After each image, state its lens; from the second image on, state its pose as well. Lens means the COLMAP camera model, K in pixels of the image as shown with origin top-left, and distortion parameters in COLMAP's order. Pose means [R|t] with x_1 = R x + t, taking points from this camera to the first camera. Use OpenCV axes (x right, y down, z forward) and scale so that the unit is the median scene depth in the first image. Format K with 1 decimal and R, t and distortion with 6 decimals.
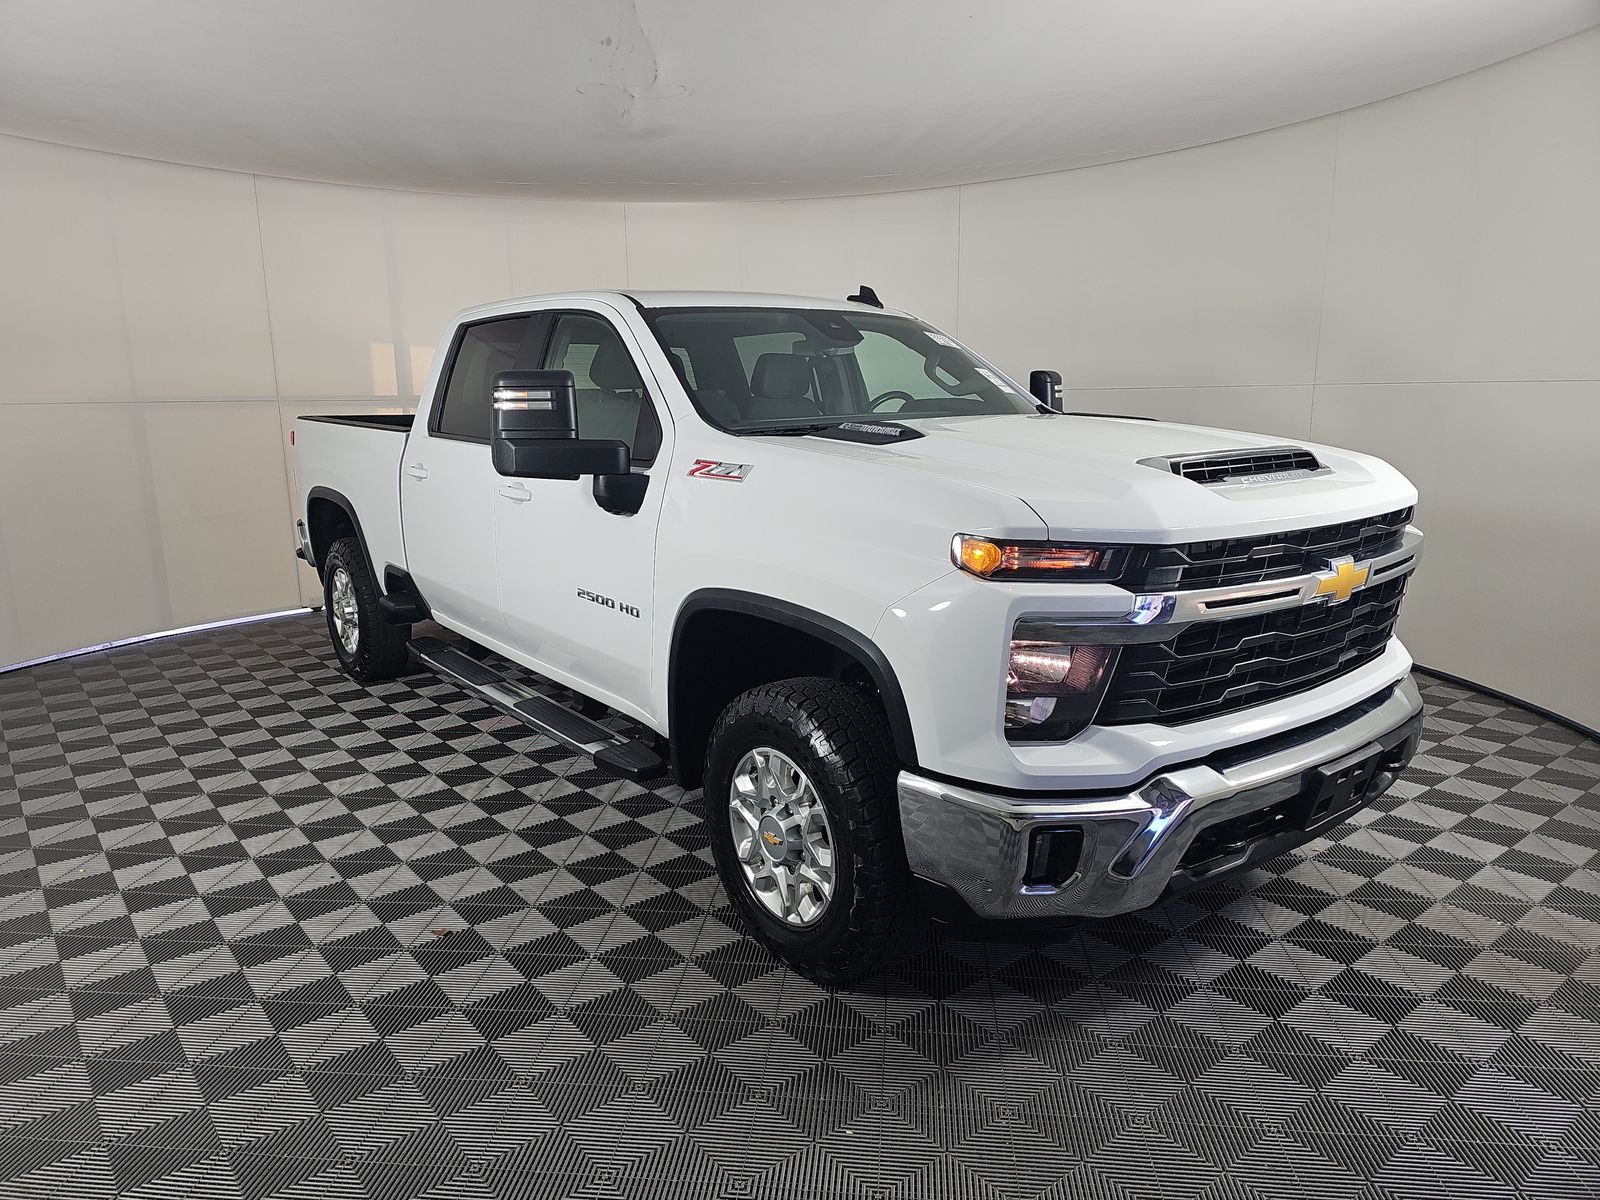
lens RADIAL K [[1082.1, 0, 800.0], [0, 1082.1, 600.0], [0, 0, 1]] dist [0.066253, -0.052753]
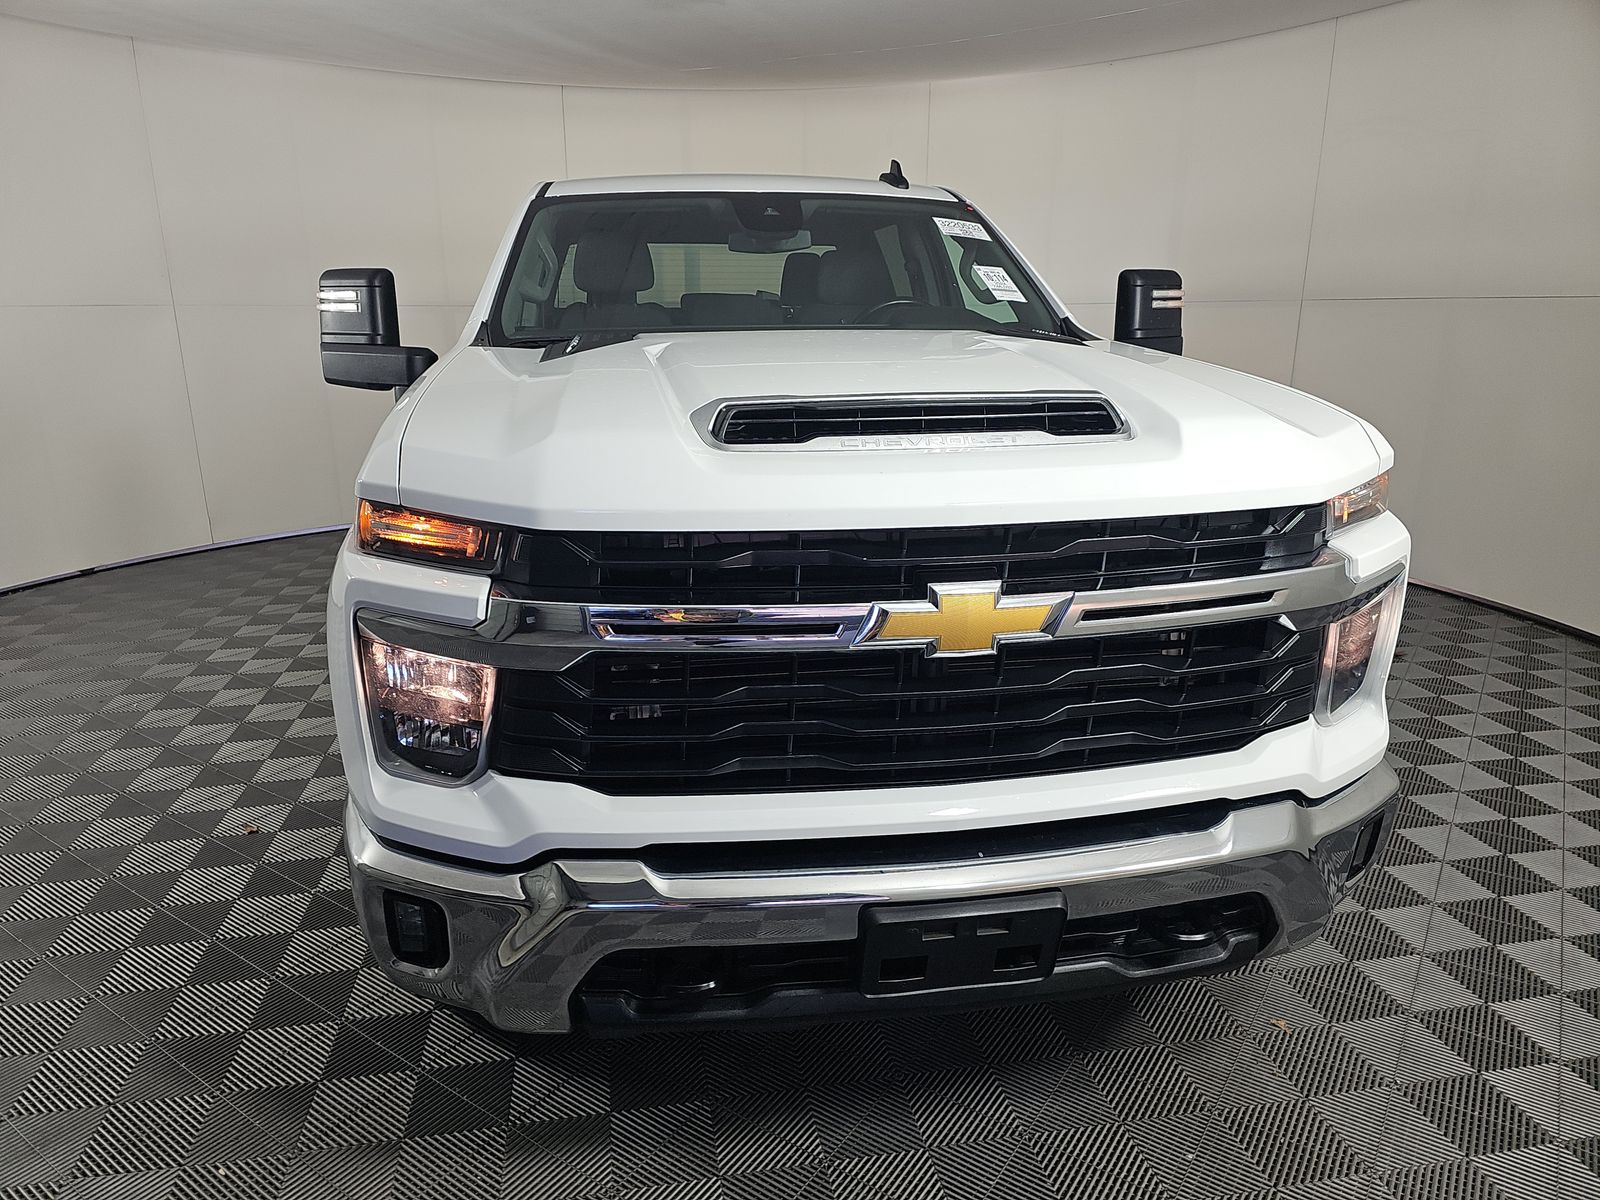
lens RADIAL K [[1056.9, 0, 800.0], [0, 1056.9, 600.0], [0, 0, 1]] dist [0.051874, -0.049978]
pose [[0.887973, 0.133176, -0.440191, 0.543113], [-0.092413, 0.989301, 0.112886, -0.070005], [0.450515, -0.059560, 0.890780, 0.345861]]
